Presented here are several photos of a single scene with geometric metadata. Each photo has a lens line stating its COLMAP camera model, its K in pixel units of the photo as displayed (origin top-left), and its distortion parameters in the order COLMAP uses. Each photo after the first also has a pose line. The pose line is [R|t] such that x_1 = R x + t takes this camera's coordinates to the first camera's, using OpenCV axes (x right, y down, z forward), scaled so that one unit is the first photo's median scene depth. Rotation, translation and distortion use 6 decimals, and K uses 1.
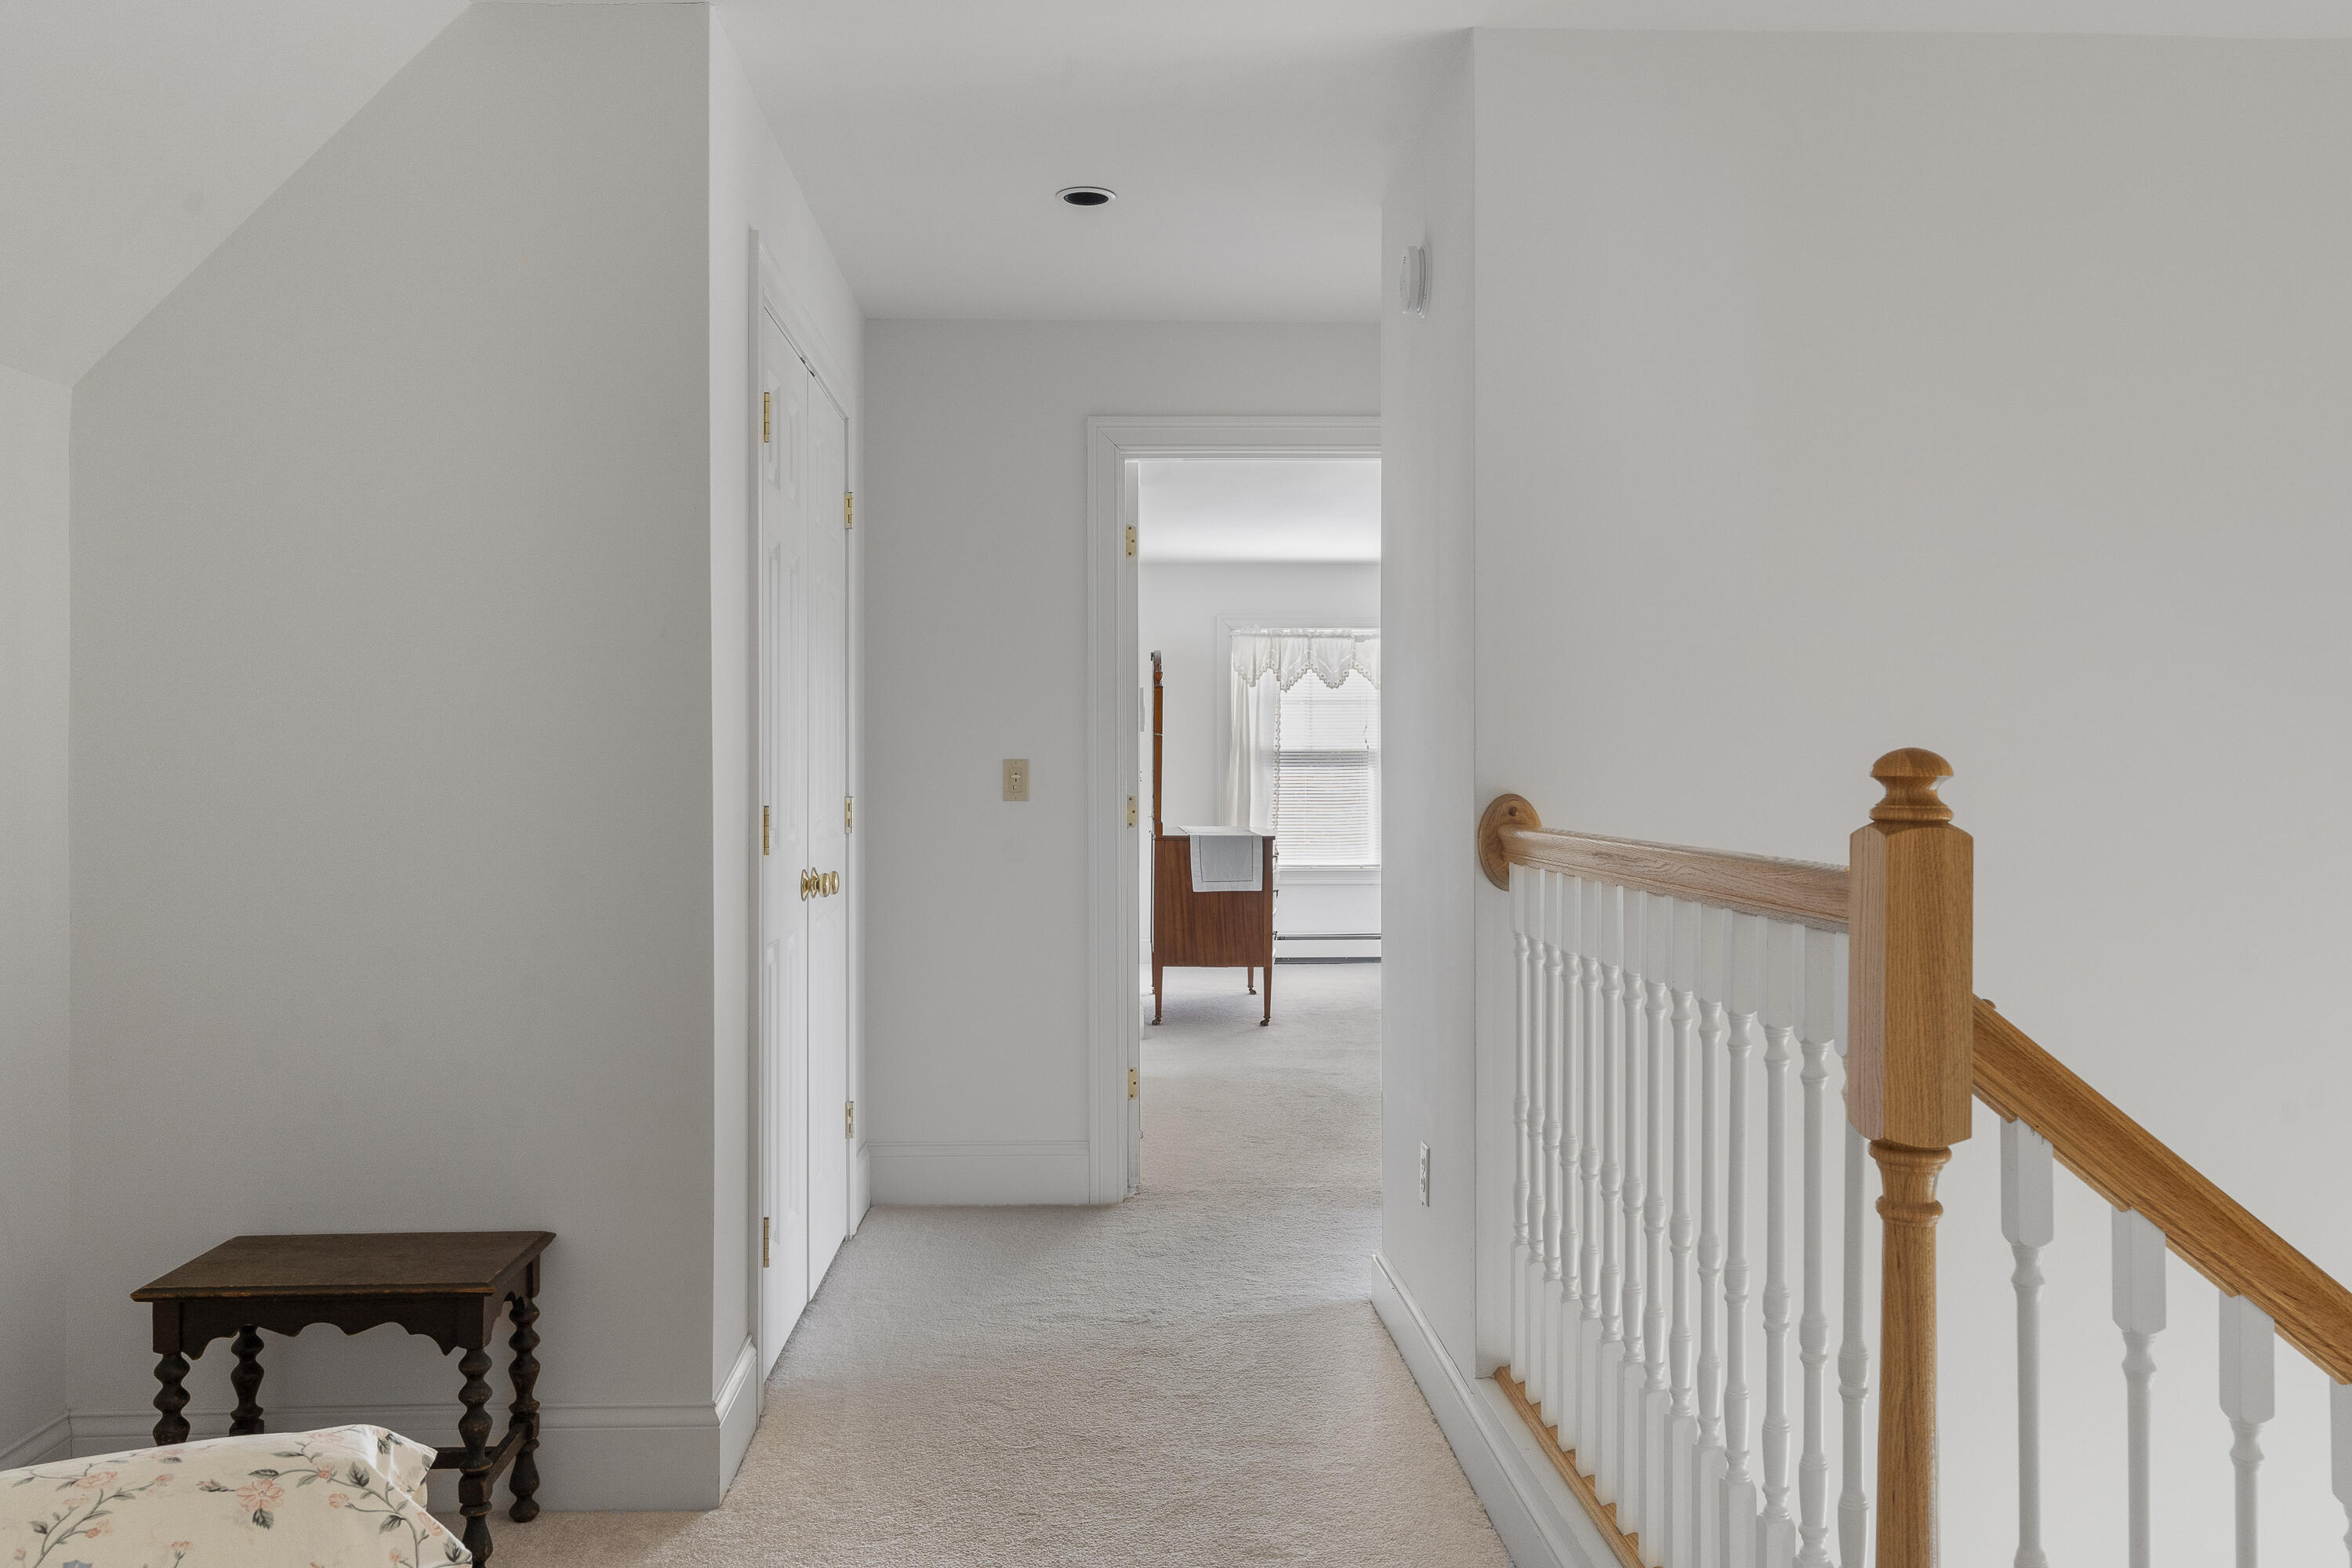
lens RADIAL K [[1893.5, 0, 1175.9], [0, 1893.5, 779.1], [0, 0, 1]] dist [-0.000266, -0.000003]
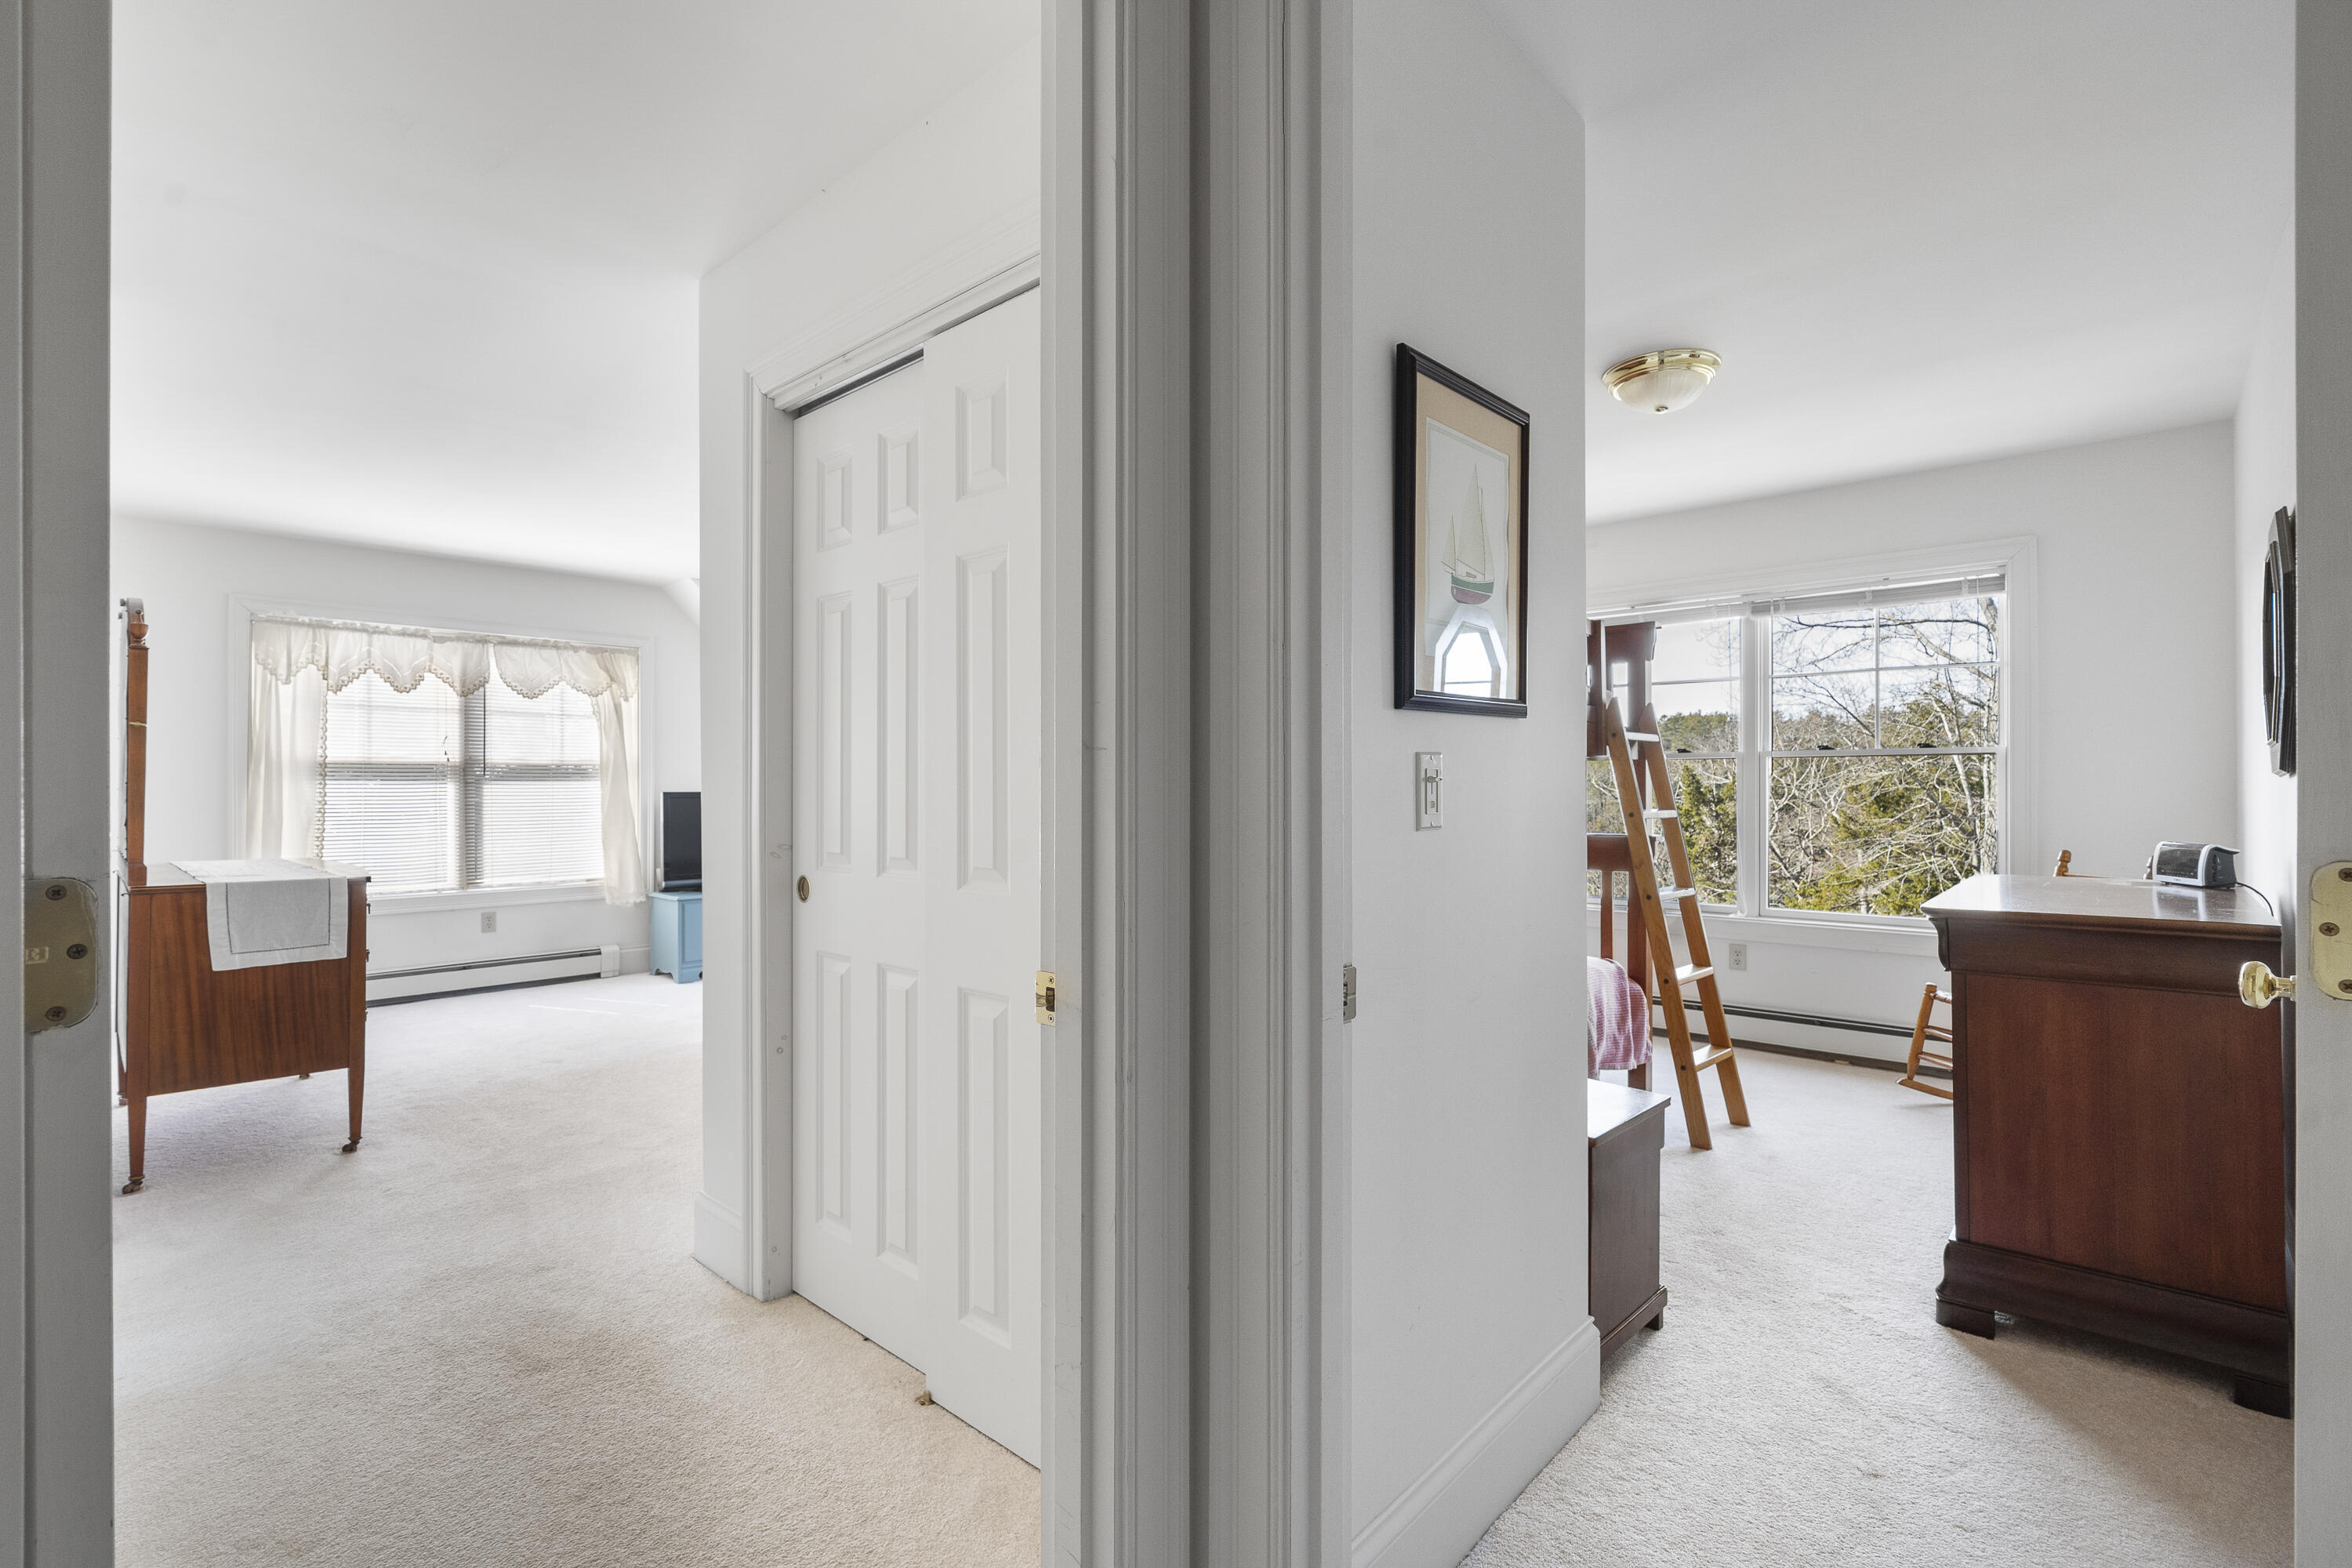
lens RADIAL K [[1090.1, 0, 1220.3], [0, 1090.1, 782.0], [0, 0, 1]] dist [-0.000482, -0.000455]
pose [[0.706785, -0.000792, 0.707428, -0.008140], [0.006247, 0.999967, -0.005121, -0.000869], [-0.707401, 0.008039, 0.706767, 0.370661]]
